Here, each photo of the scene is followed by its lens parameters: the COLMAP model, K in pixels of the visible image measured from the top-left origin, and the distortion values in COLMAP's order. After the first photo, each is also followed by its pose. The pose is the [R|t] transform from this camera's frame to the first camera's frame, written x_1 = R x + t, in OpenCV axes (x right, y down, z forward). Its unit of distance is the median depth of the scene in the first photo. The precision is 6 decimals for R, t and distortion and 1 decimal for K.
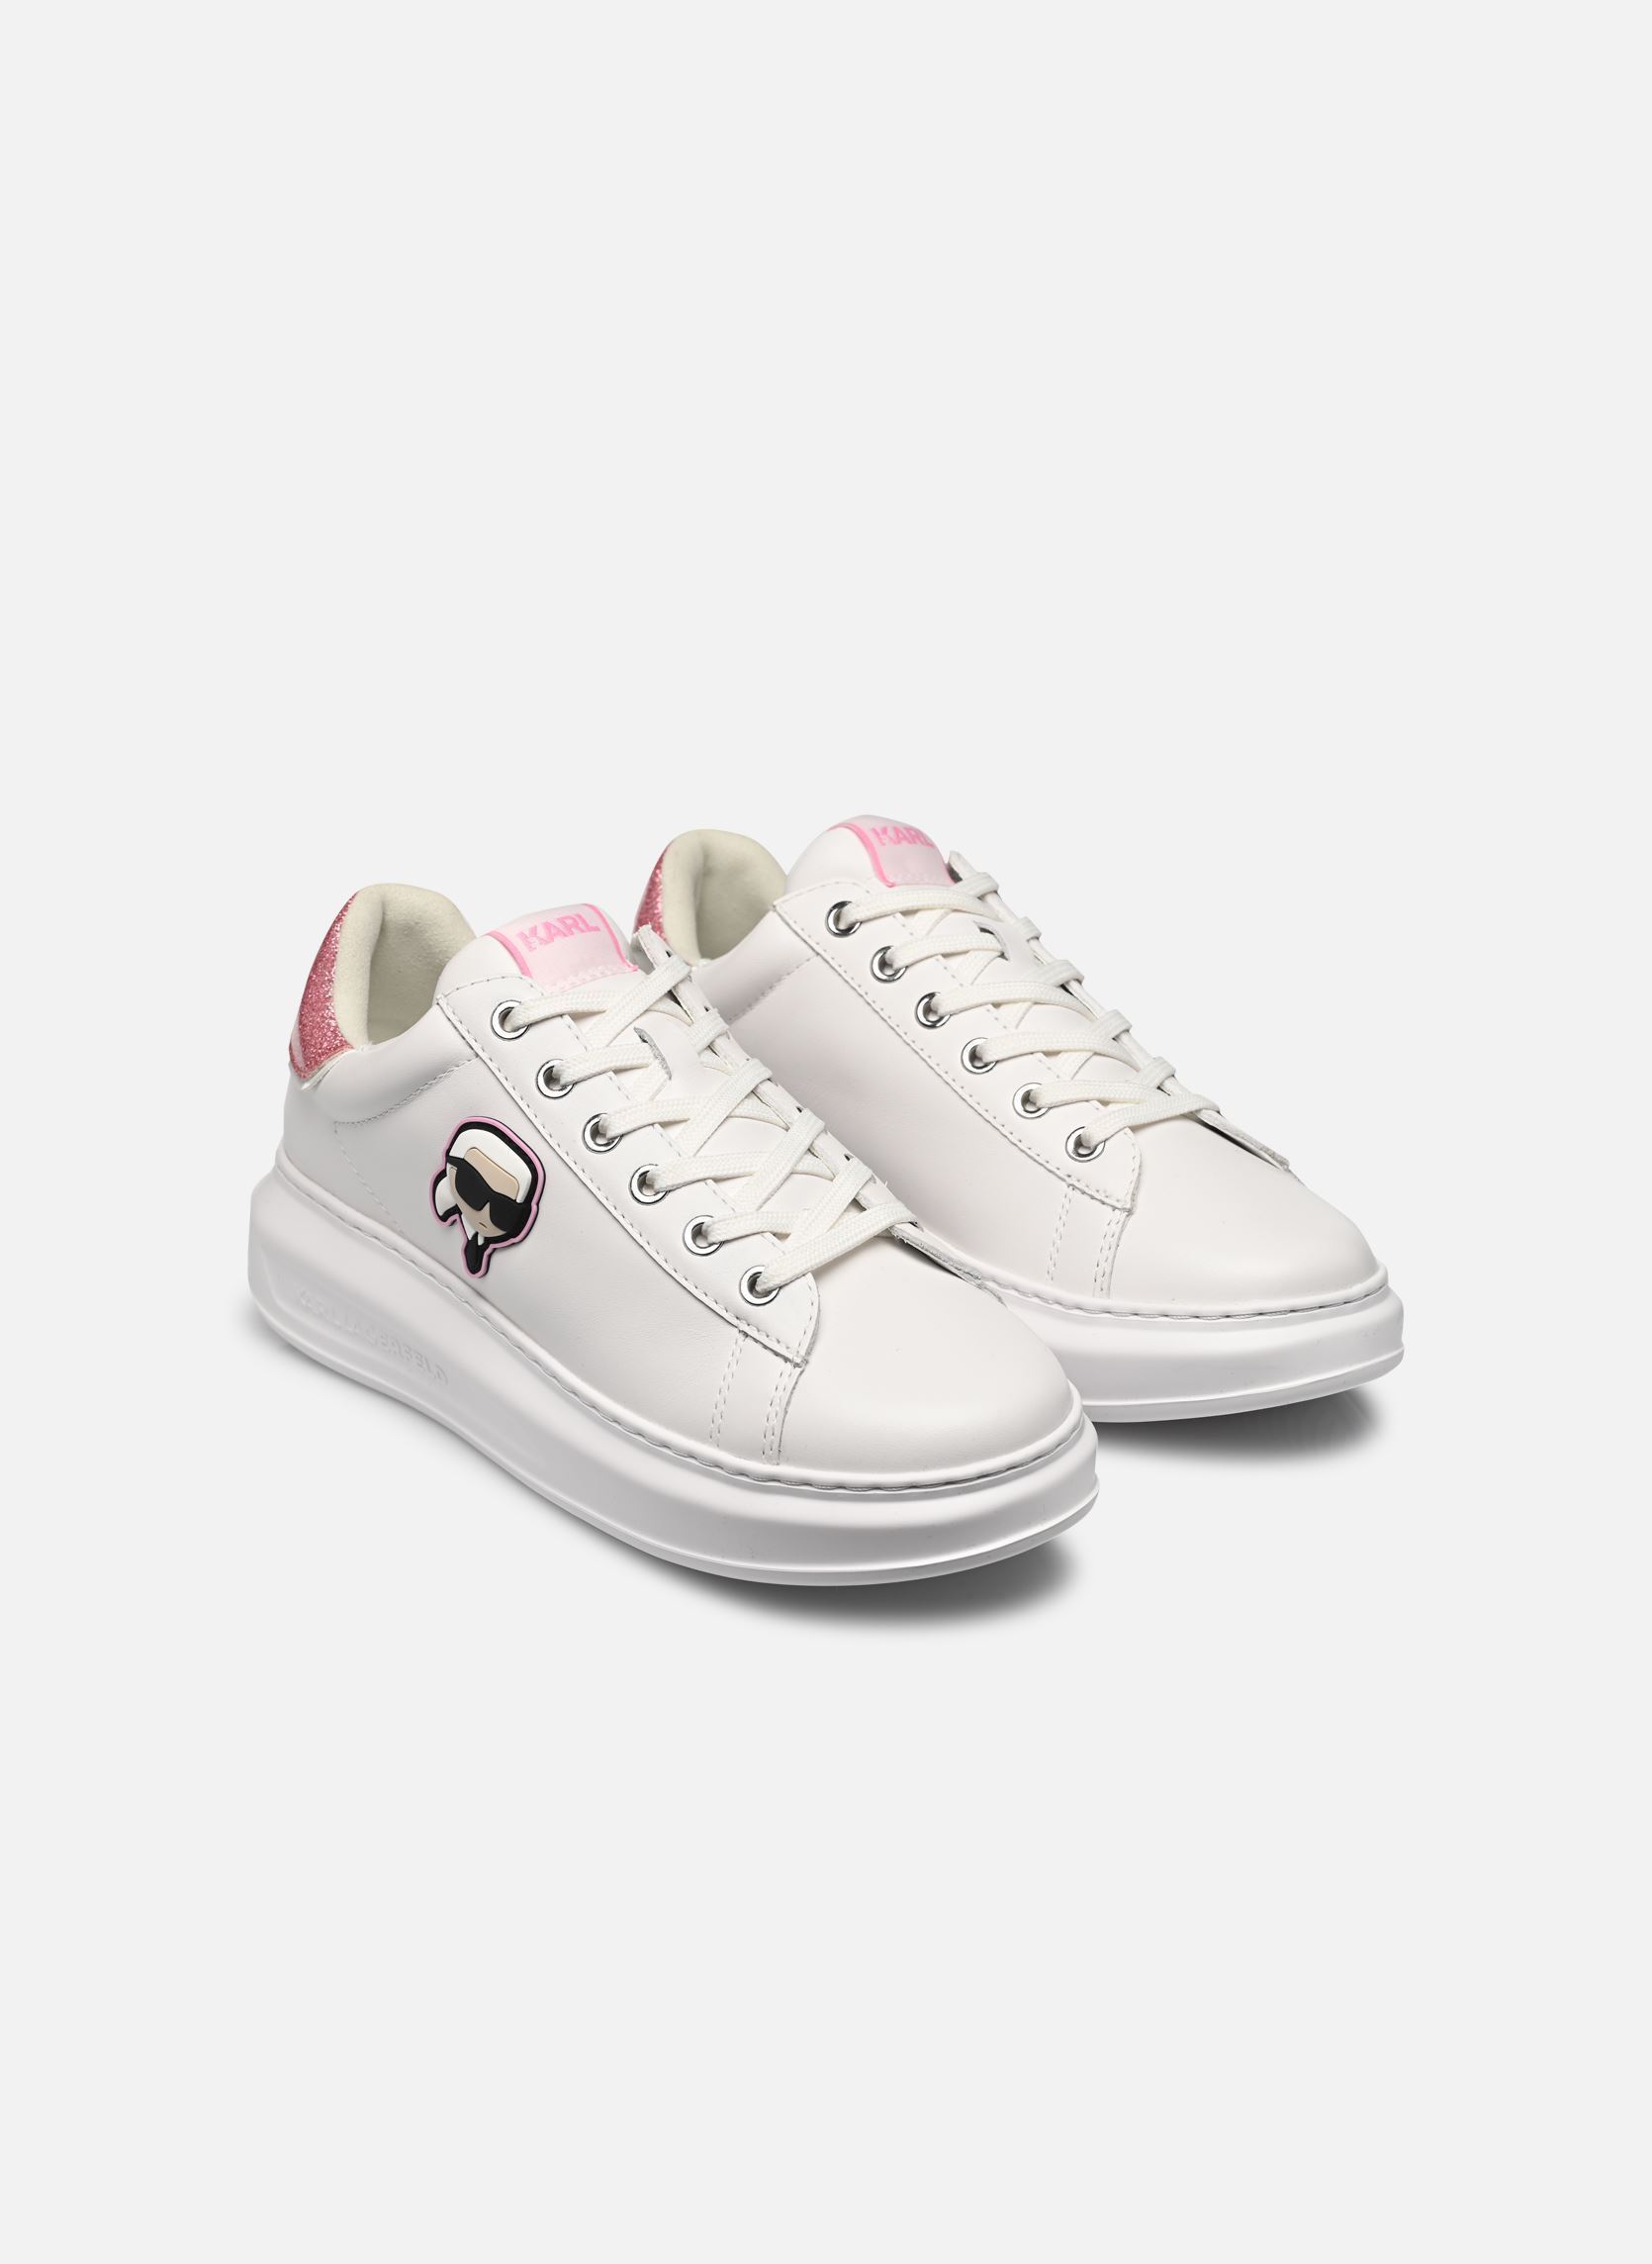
lens RADIAL K [[7166.2, 0, 828.5], [0, 7166.2, 1133.8], [0, 0, 1]] dist [-0.035215, 0.000000]
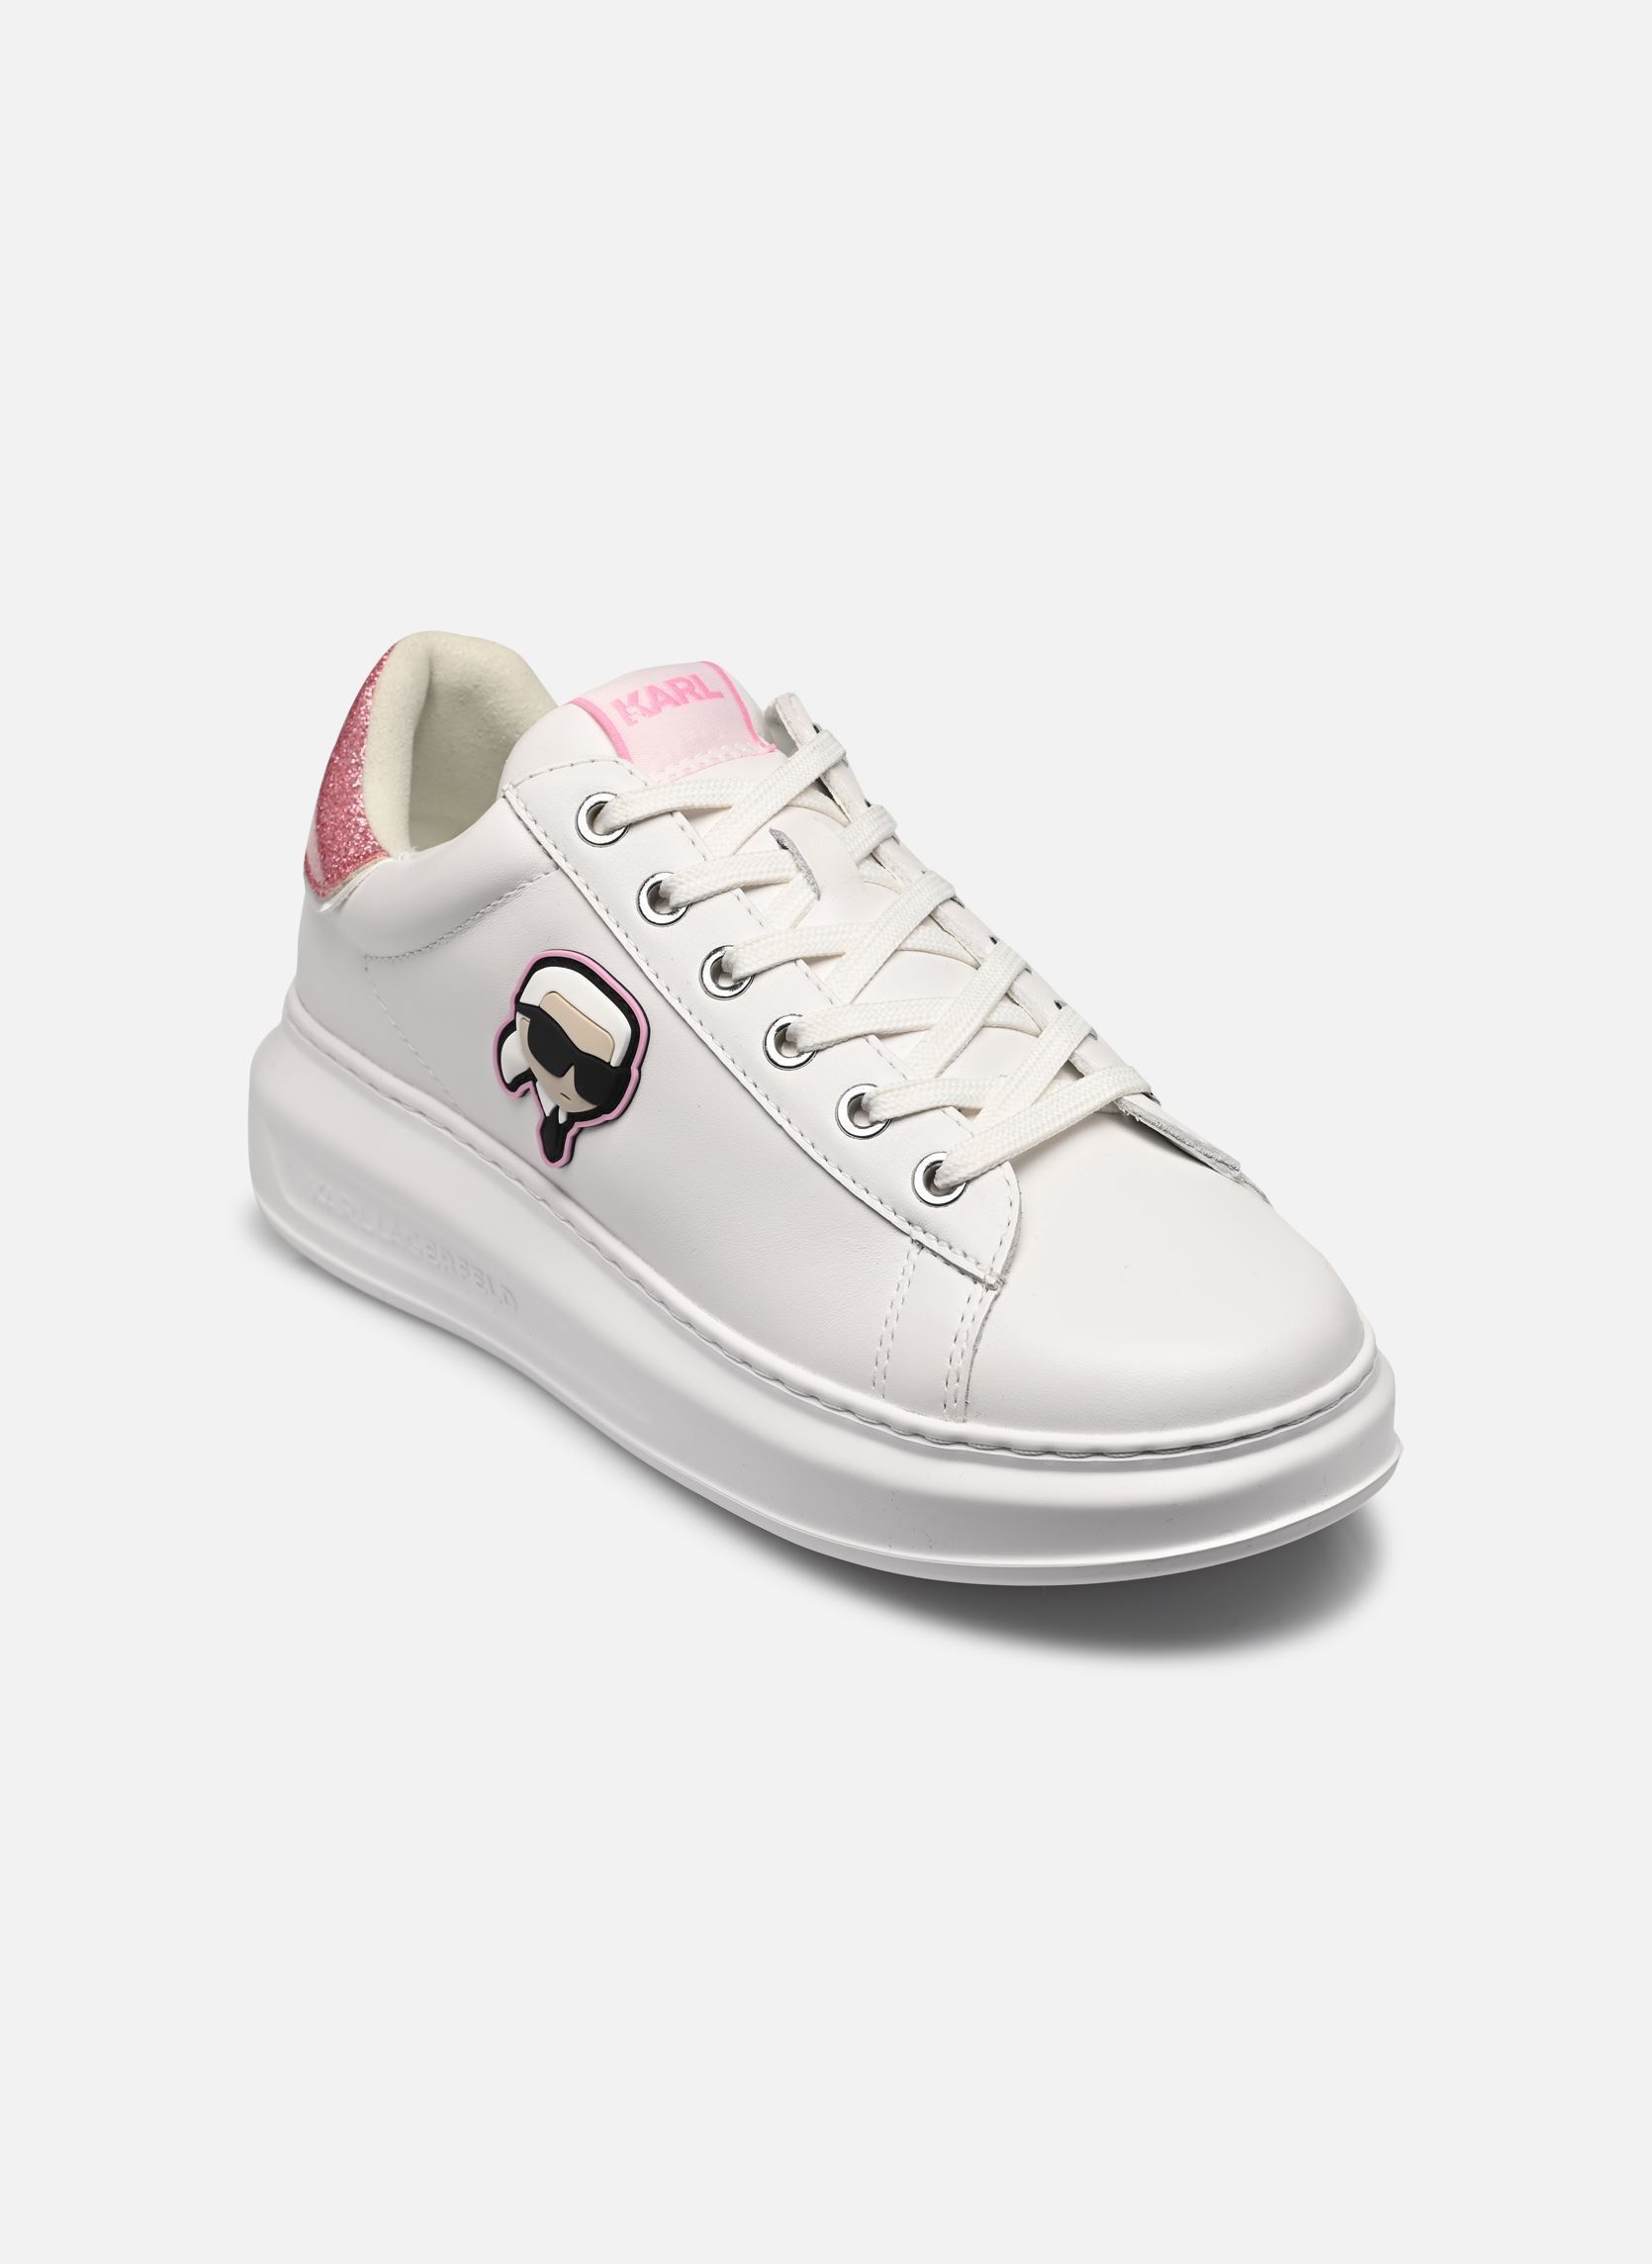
lens RADIAL K [[7166.2, 0, 824.0], [0, 7166.2, 1129.2], [0, 0, 1]] dist [-0.035215, 0.000000]
pose [[0.999561, 0.001002, -0.029624, 0.000364], [-0.001023, 0.999999, -0.000694, 0.016625], [0.029623, 0.000724, 0.999561, 0.261529]]
